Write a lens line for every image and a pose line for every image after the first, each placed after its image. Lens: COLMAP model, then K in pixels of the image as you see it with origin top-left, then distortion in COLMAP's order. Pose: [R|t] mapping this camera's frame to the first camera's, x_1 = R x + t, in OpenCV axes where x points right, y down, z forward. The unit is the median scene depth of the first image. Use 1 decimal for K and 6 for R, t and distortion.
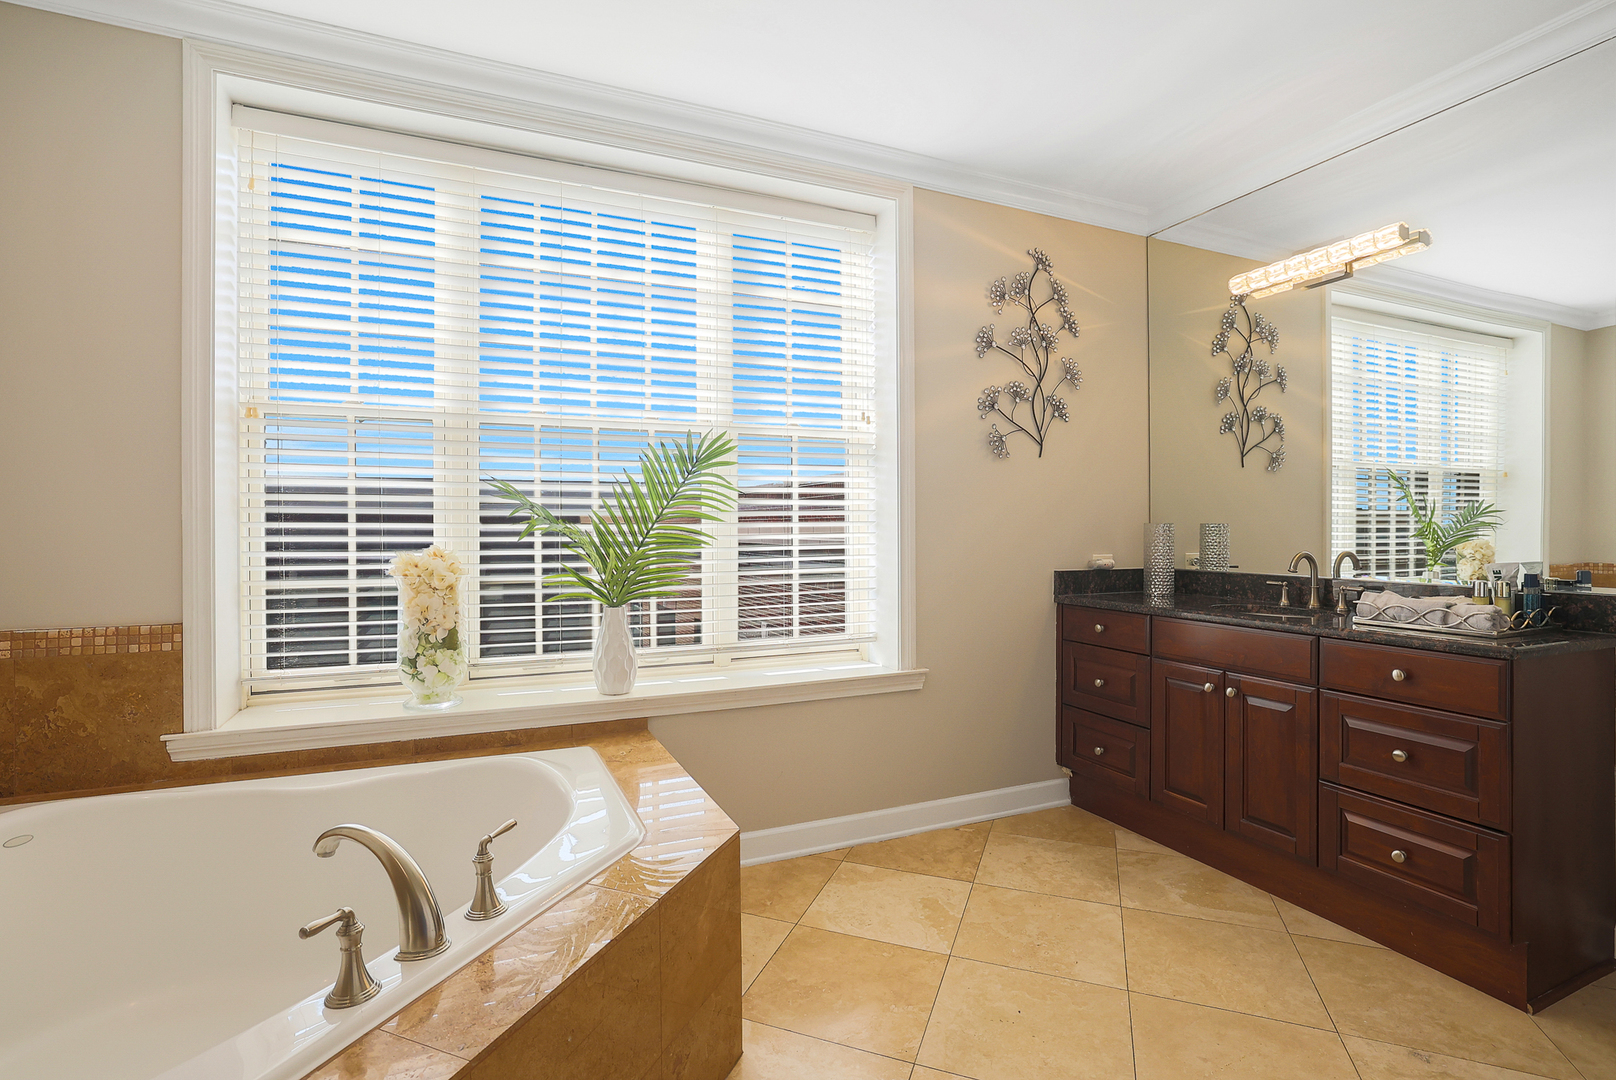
lens RADIAL K [[762.9, 0, 805.1], [0, 762.9, 532.5], [0, 0, 1]] dist [-0.041223, 0.014045]
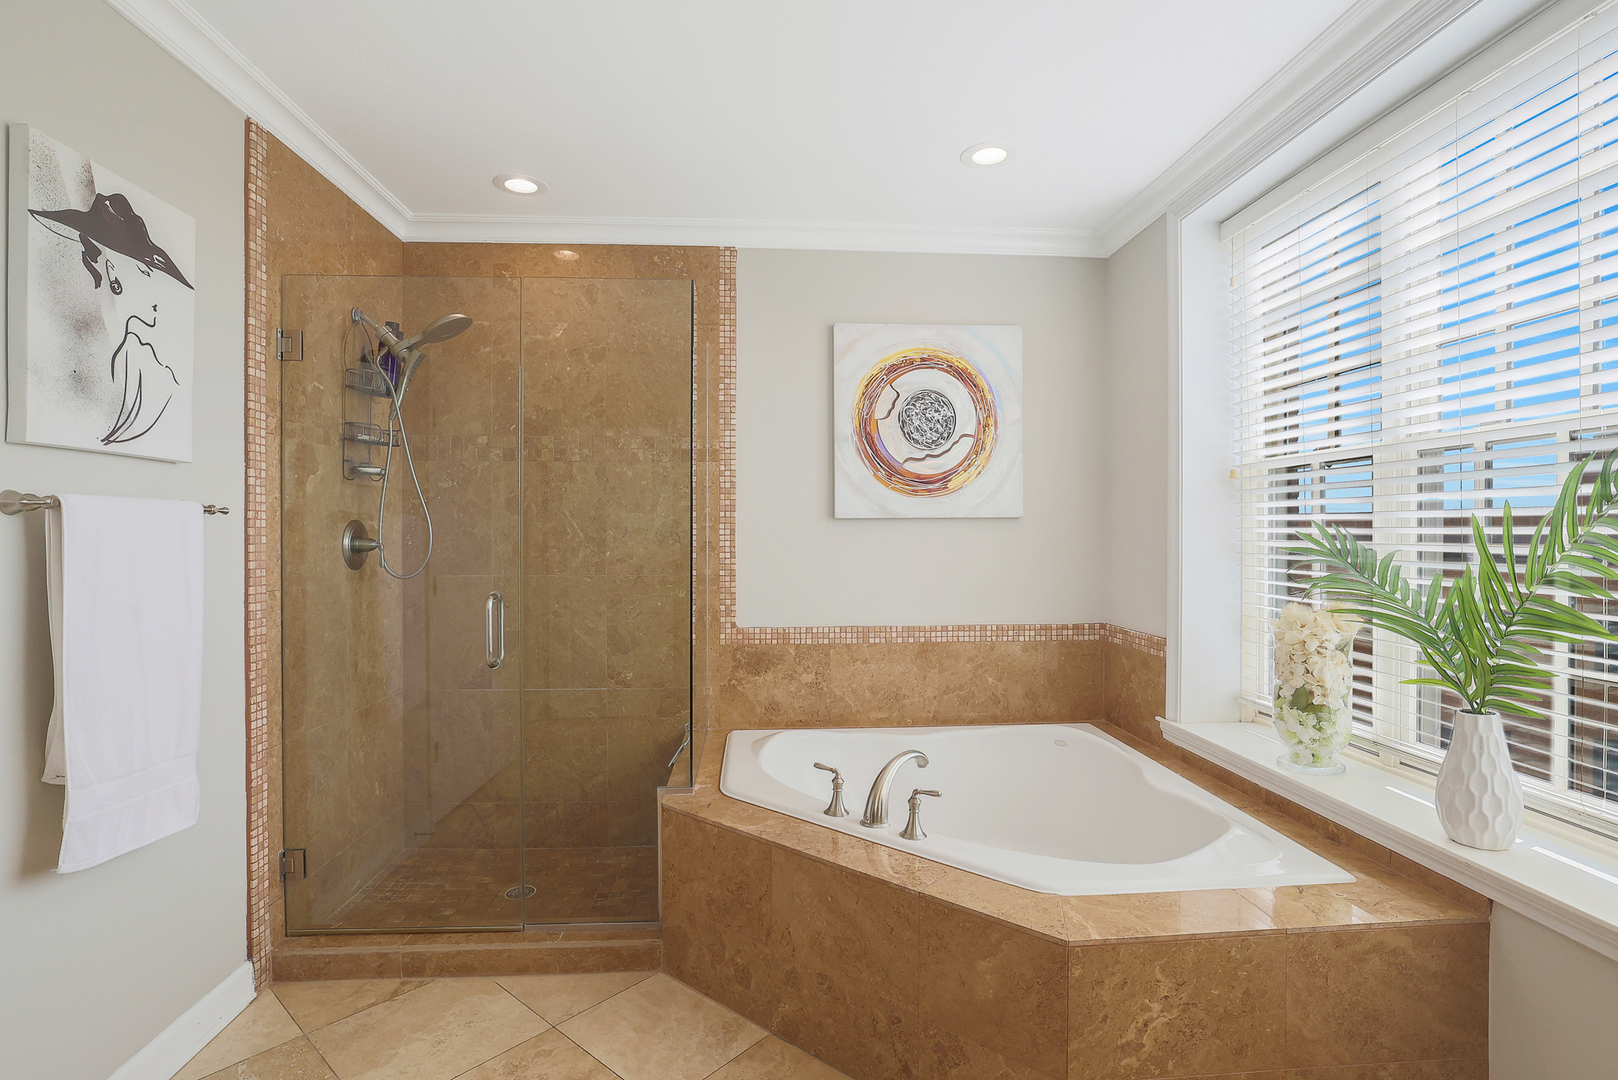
lens RADIAL K [[808.9, 0, 802.6], [0, 808.9, 547.4], [0, 0, 1]] dist [-0.036468, 0.006705]
pose [[-0.335779, 0.026550, -0.941566, 0.487933], [0.004069, 0.999634, 0.026736, -0.055666], [0.941932, 0.005147, -0.335765, 0.552438]]
